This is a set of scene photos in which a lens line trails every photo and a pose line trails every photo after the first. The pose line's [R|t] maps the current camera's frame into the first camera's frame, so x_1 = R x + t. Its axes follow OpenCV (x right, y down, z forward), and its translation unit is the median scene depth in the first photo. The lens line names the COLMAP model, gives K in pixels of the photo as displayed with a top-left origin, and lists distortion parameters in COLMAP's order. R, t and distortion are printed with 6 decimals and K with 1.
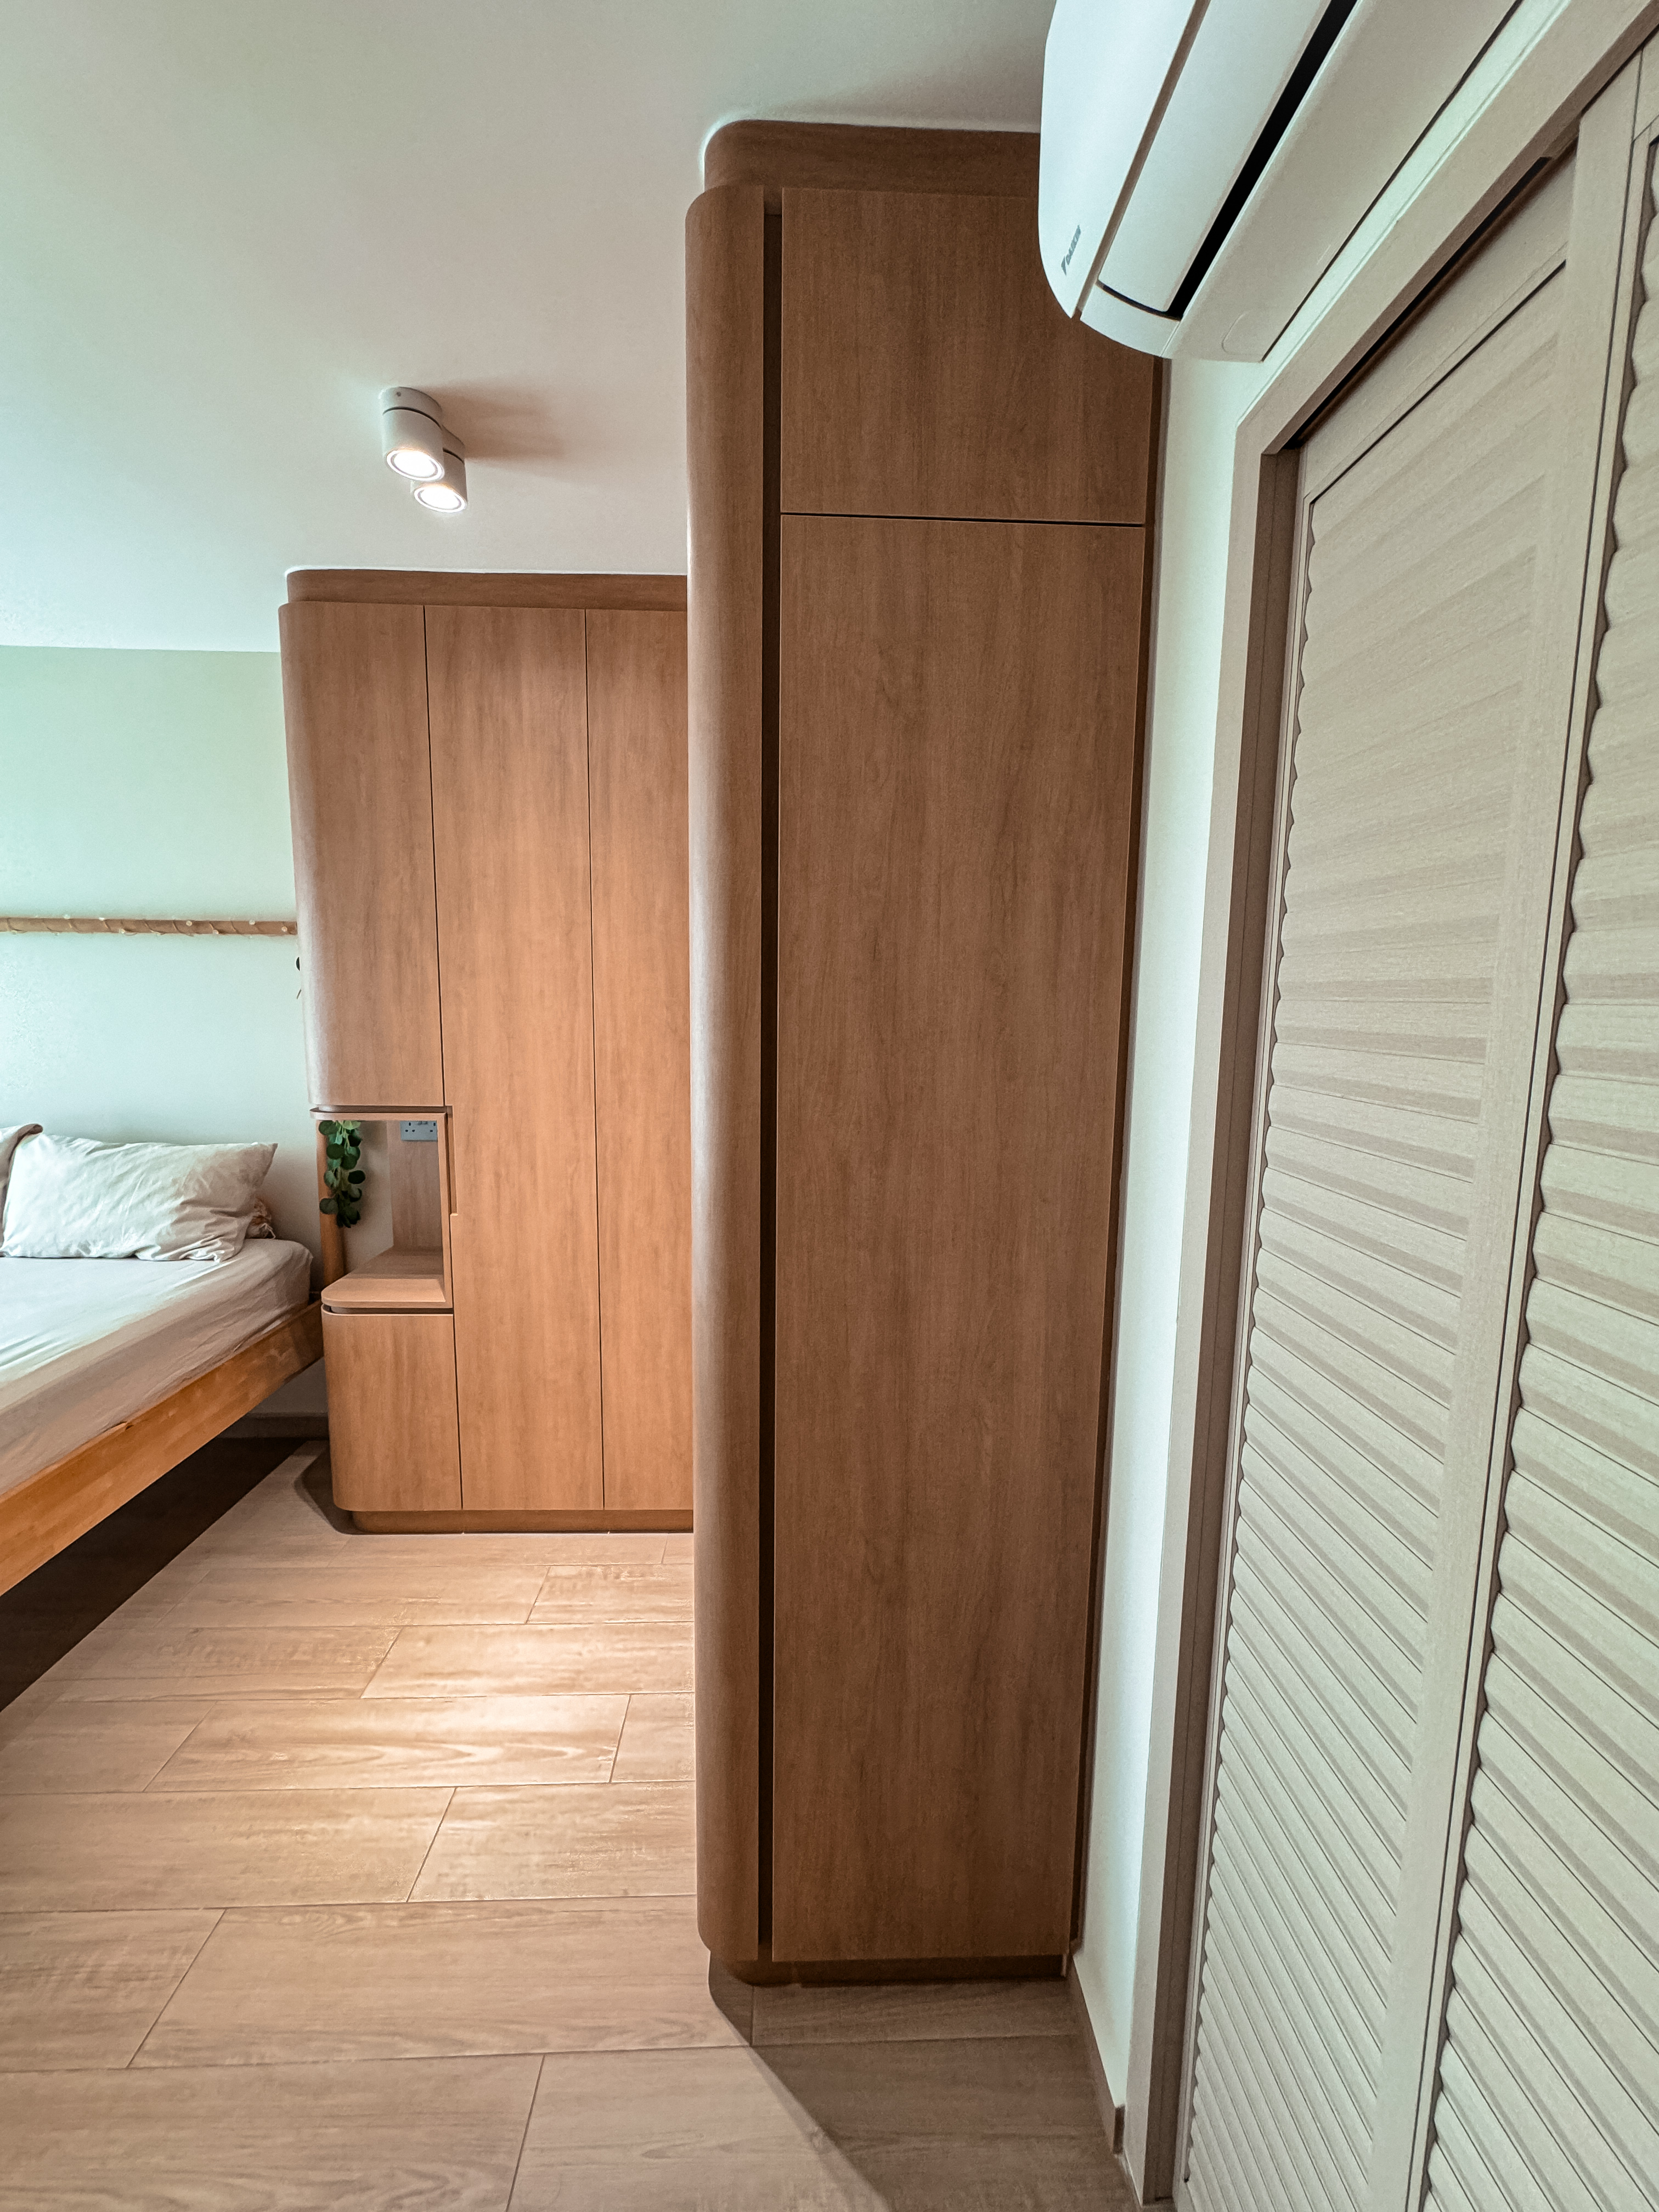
lens RADIAL K [[881.5, 0, 828.0], [0, 881.5, 1109.3], [0, 0, 1]] dist [-0.001037, 0.000334]
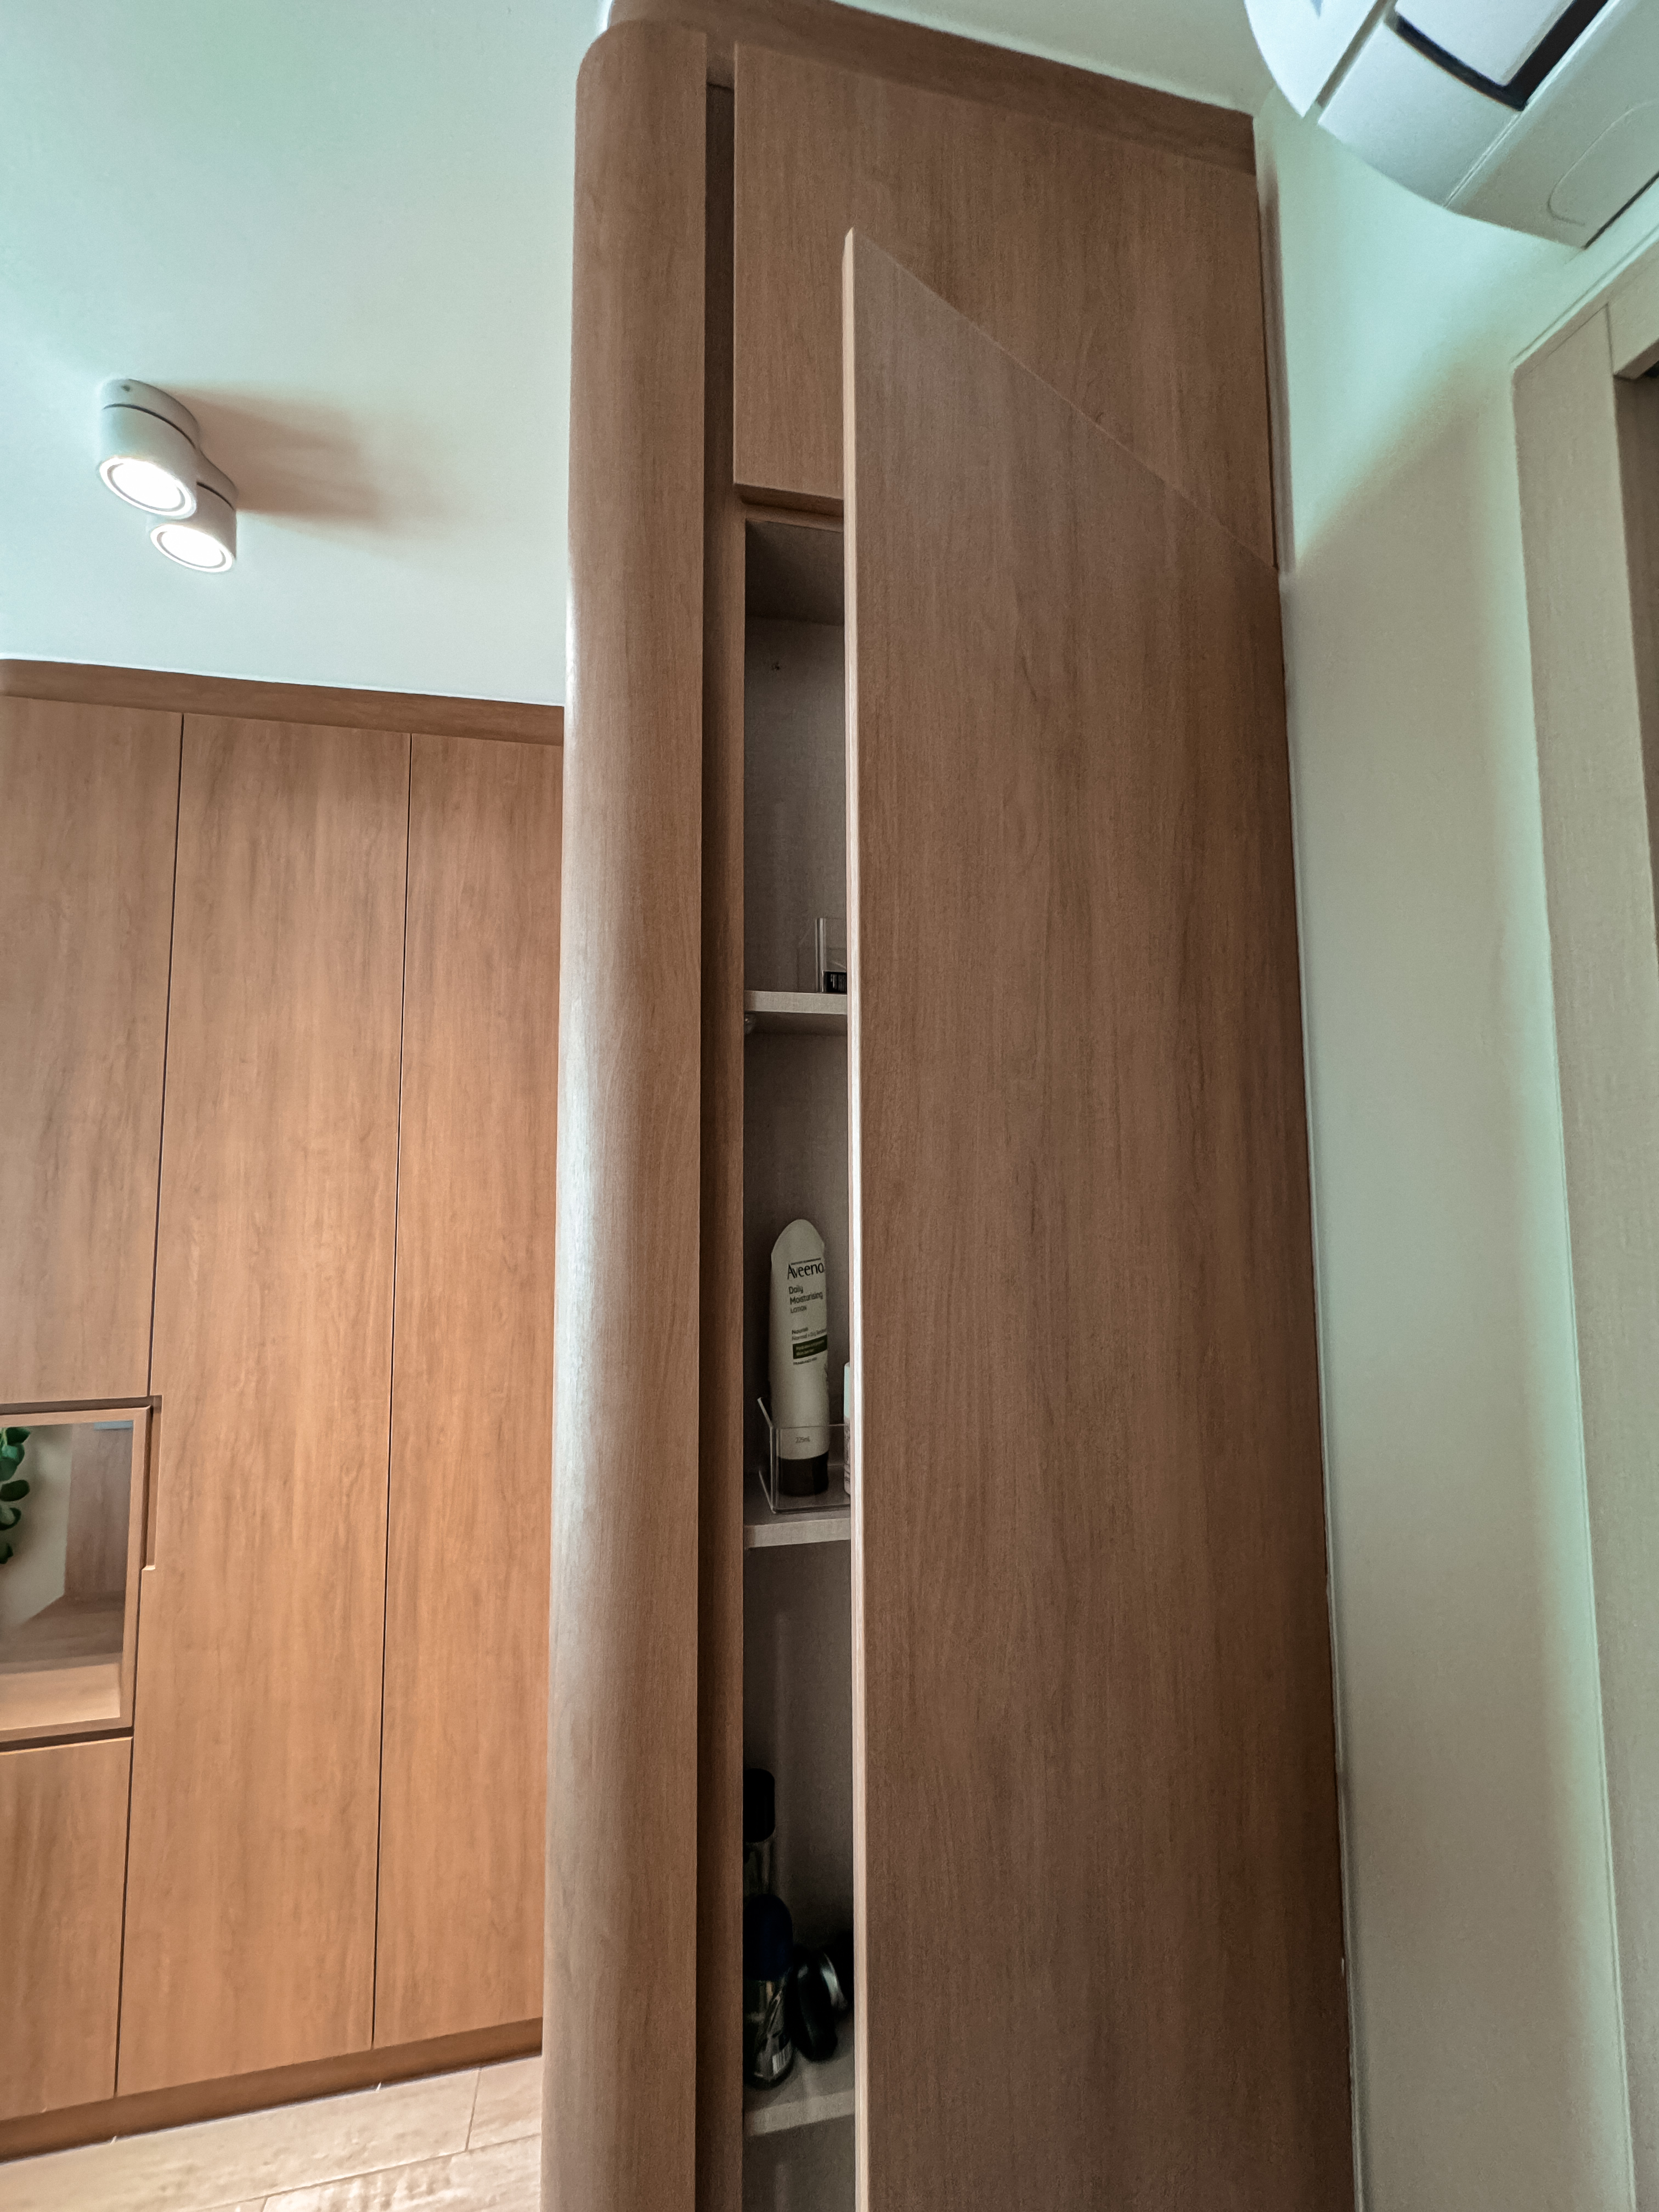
lens RADIAL K [[881.5, 0, 828.0], [0, 881.5, 1109.3], [0, 0, 1]] dist [-0.001037, 0.000334]
pose [[0.984636, -0.006028, 0.174516, -0.045803], [0.040747, 0.979746, -0.196056, -0.065995], [-0.169800, 0.200155, 0.964938, 0.232530]]
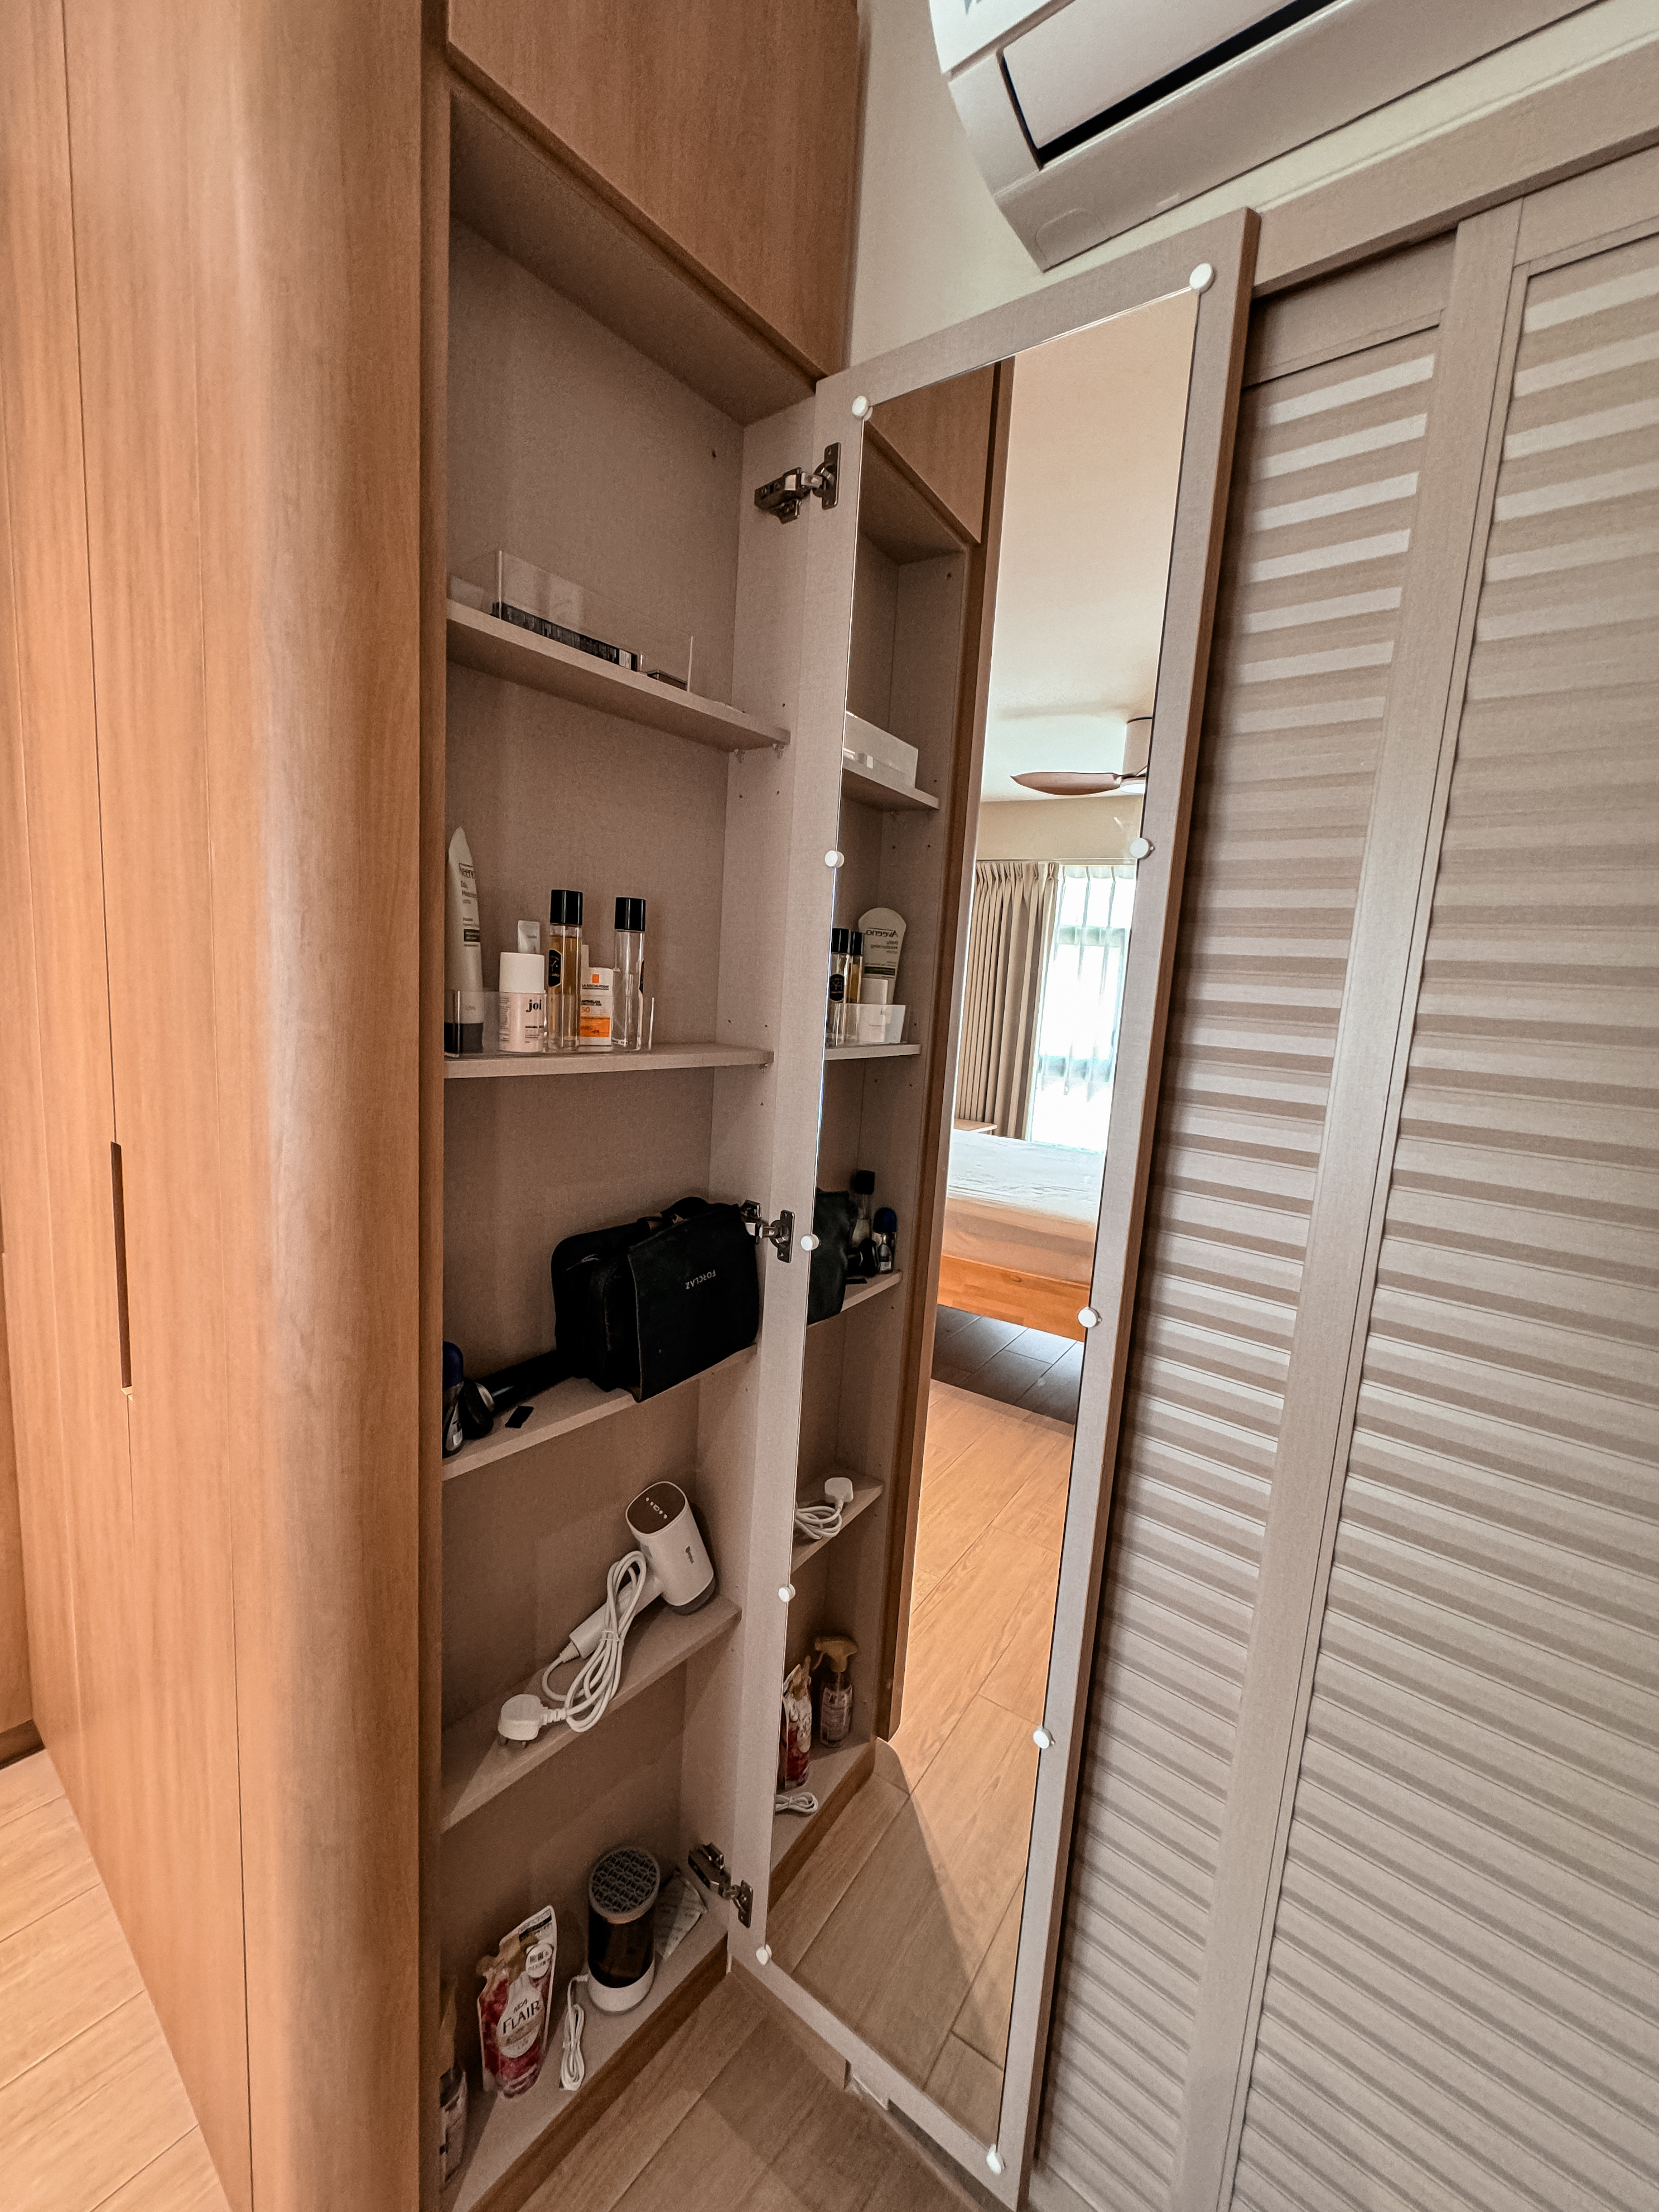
lens RADIAL K [[898.2, 0, 816.0], [0, 898.2, 1107.6], [0, 0, 1]] dist [0.000580, -0.000148]
pose [[0.659130, -0.075812, 0.748198, -0.187629], [0.039841, 0.997029, 0.065927, 0.005675], [-0.750973, -0.013645, 0.660192, 0.189255]]
